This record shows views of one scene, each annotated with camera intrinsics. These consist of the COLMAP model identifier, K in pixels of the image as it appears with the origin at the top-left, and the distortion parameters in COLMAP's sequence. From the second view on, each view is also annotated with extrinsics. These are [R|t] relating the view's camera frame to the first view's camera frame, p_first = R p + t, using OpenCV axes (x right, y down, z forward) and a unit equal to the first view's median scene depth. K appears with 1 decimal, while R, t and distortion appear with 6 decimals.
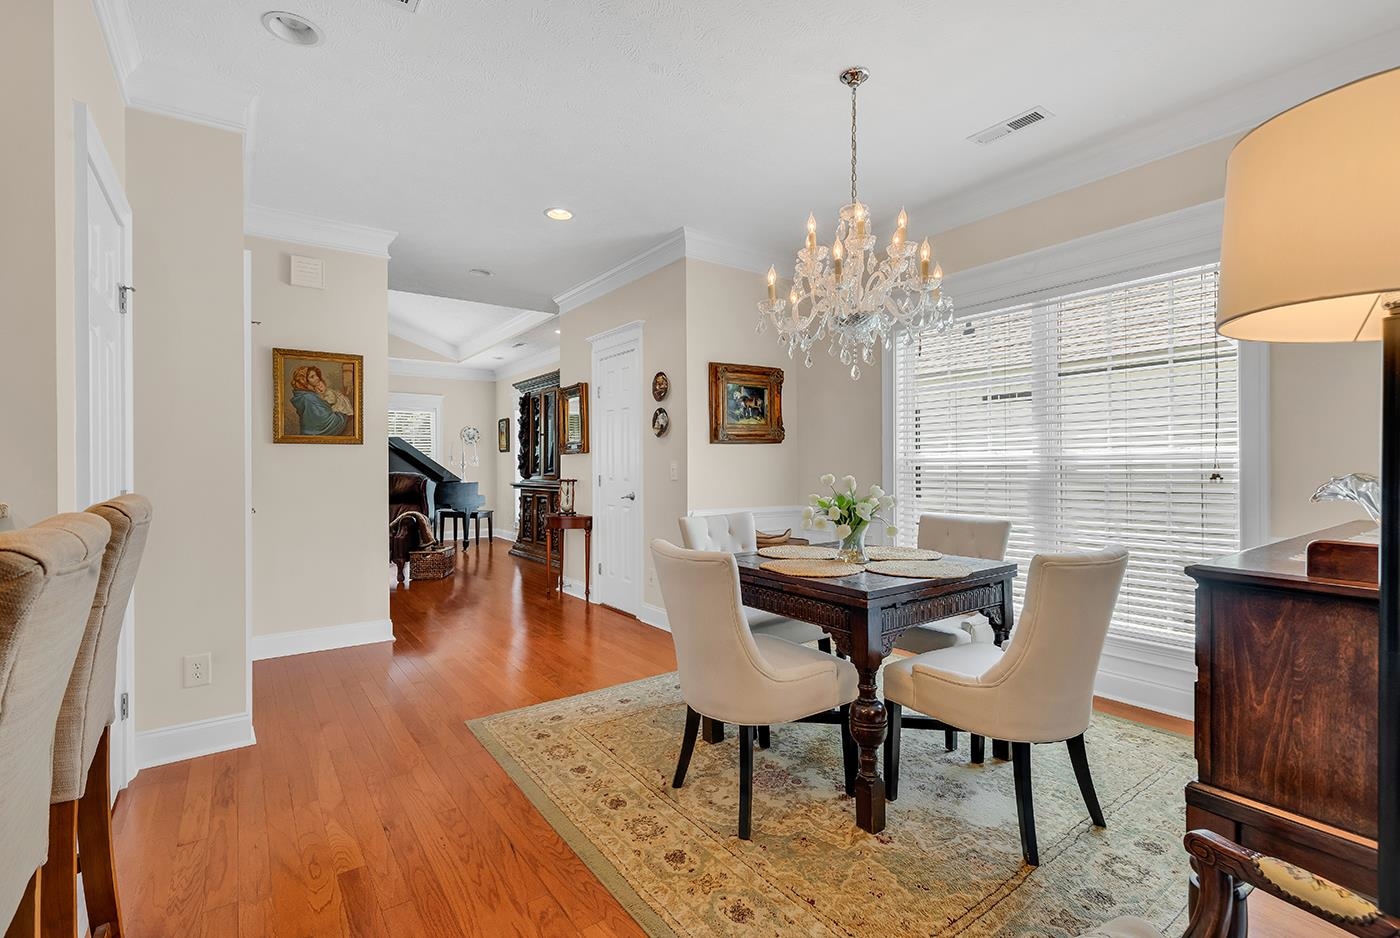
lens RADIAL K [[639.3, 0, 685.8], [0, 639.3, 462.0], [0, 0, 1]] dist [0.005063, 0.000033]
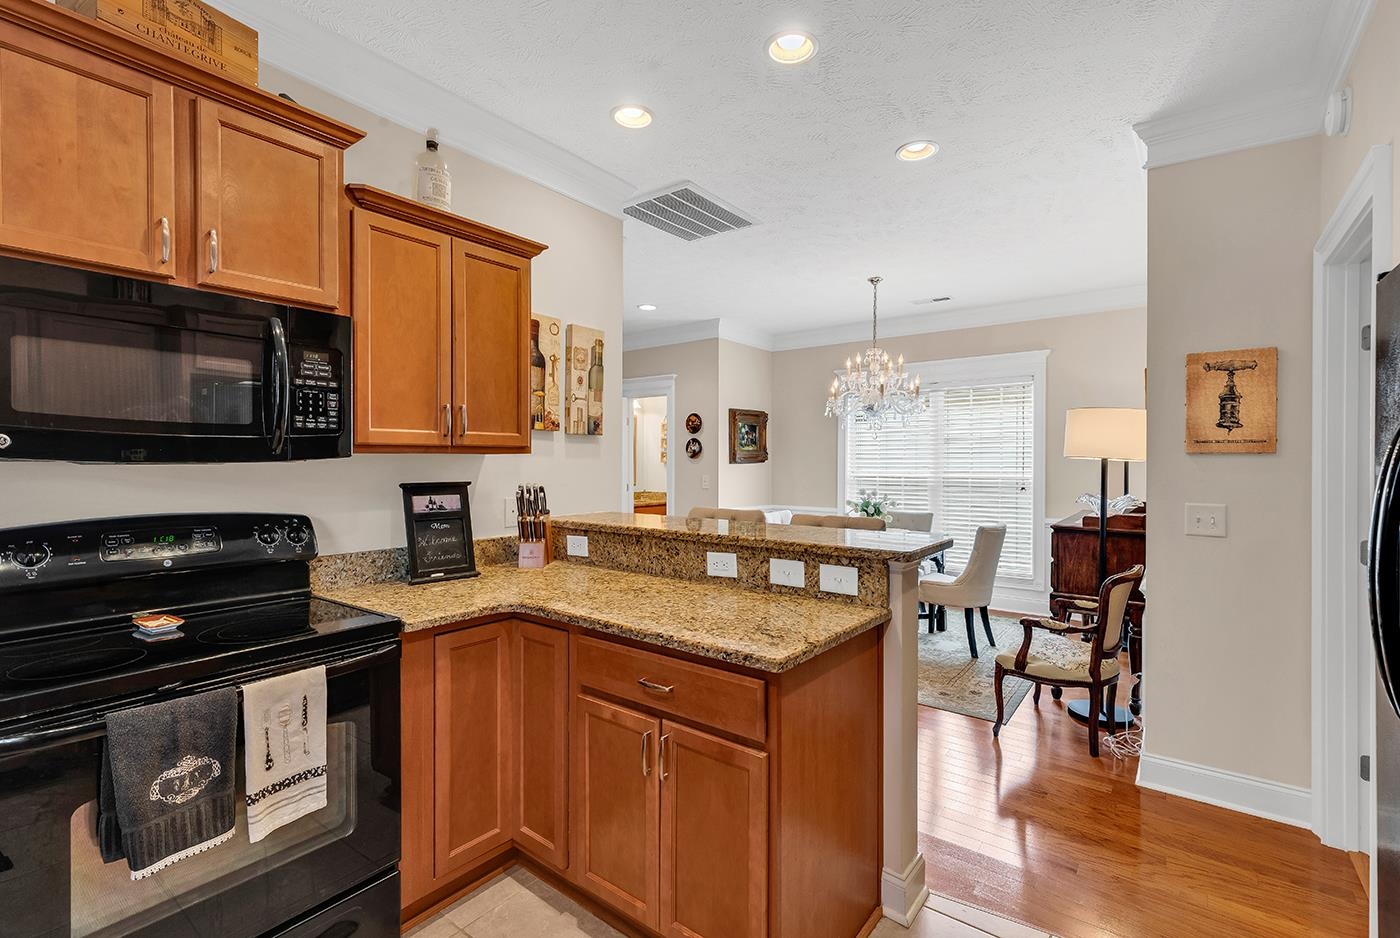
lens RADIAL K [[639.3, 0, 706.4], [0, 639.3, 465.2], [0, 0, 1]] dist [0.005063, 0.000033]
pose [[0.949896, 0.004359, 0.312537, -0.463114], [-0.007739, 0.999924, 0.009573, -0.038384], [-0.312471, -0.011512, 0.949857, -0.373124]]
